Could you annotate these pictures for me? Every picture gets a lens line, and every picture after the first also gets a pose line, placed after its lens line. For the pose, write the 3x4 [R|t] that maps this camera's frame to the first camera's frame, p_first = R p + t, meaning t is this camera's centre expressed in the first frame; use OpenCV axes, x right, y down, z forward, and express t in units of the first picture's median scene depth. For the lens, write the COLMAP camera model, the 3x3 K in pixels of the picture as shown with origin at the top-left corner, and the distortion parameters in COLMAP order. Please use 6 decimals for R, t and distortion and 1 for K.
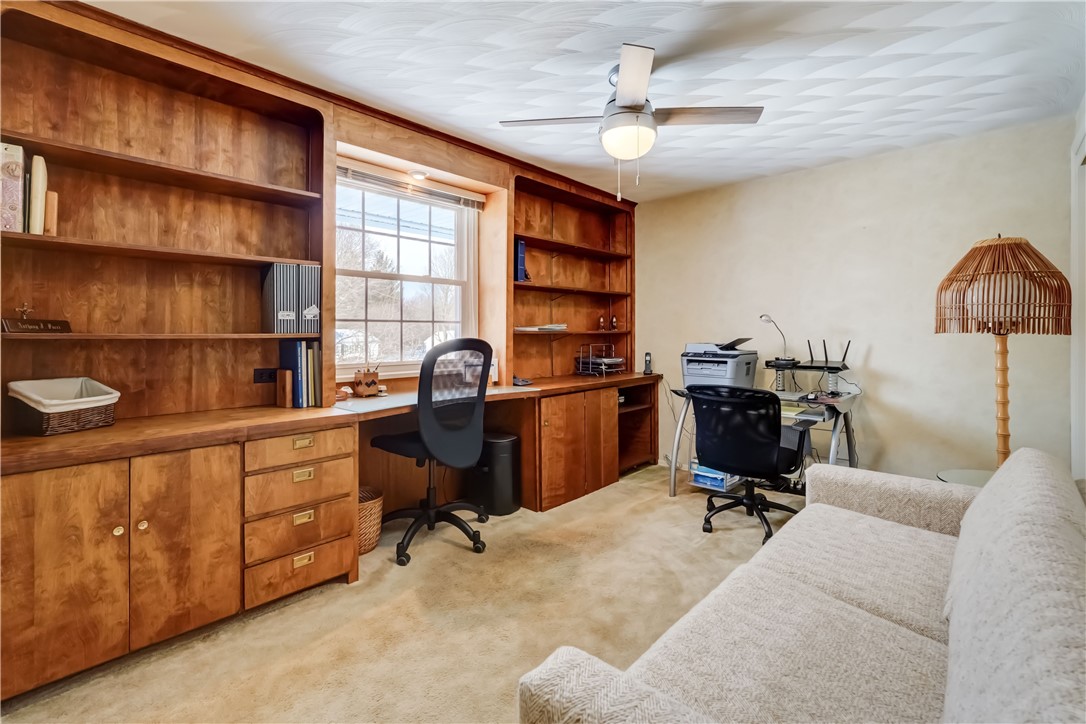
lens RADIAL K [[489.6, 0, 548.8], [0, 489.6, 330.7], [0, 0, 1]] dist [-0.005172, 0.000029]
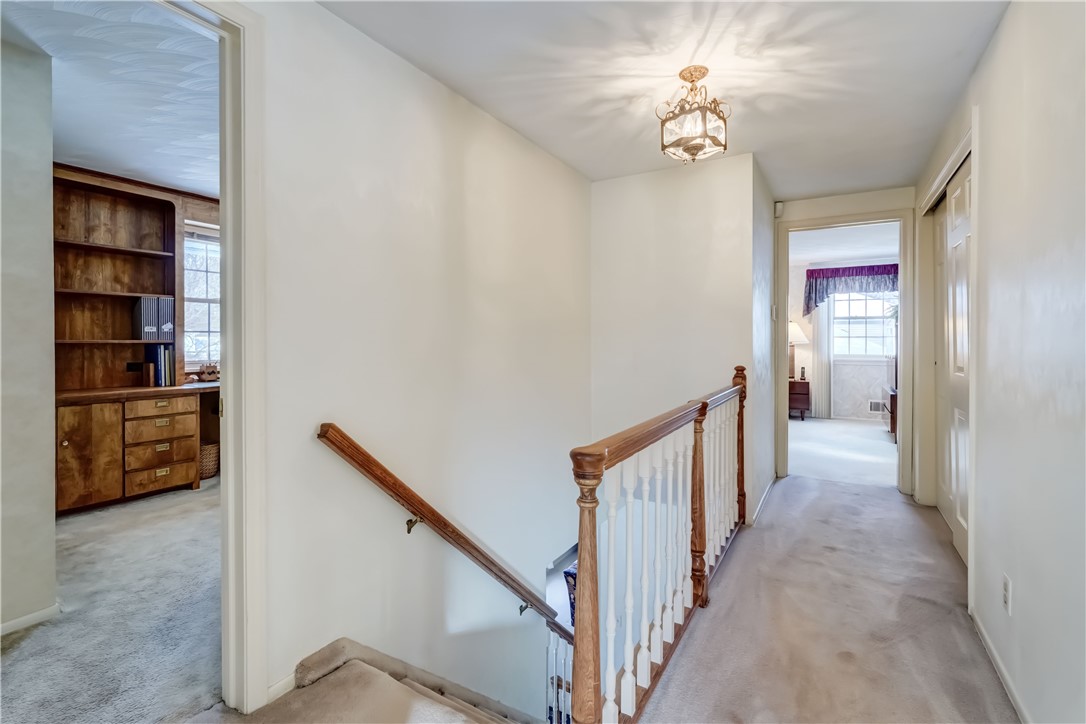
lens RADIAL K [[501.3, 0, 540.8], [0, 501.3, 344.0], [0, 0, 1]] dist [0.000674, 0.000027]
pose [[0.983278, 0.000272, 0.182113, 0.436813], [-0.002124, 0.999948, 0.009972, -0.000870], [-0.182101, -0.010192, 0.983227, -0.876456]]
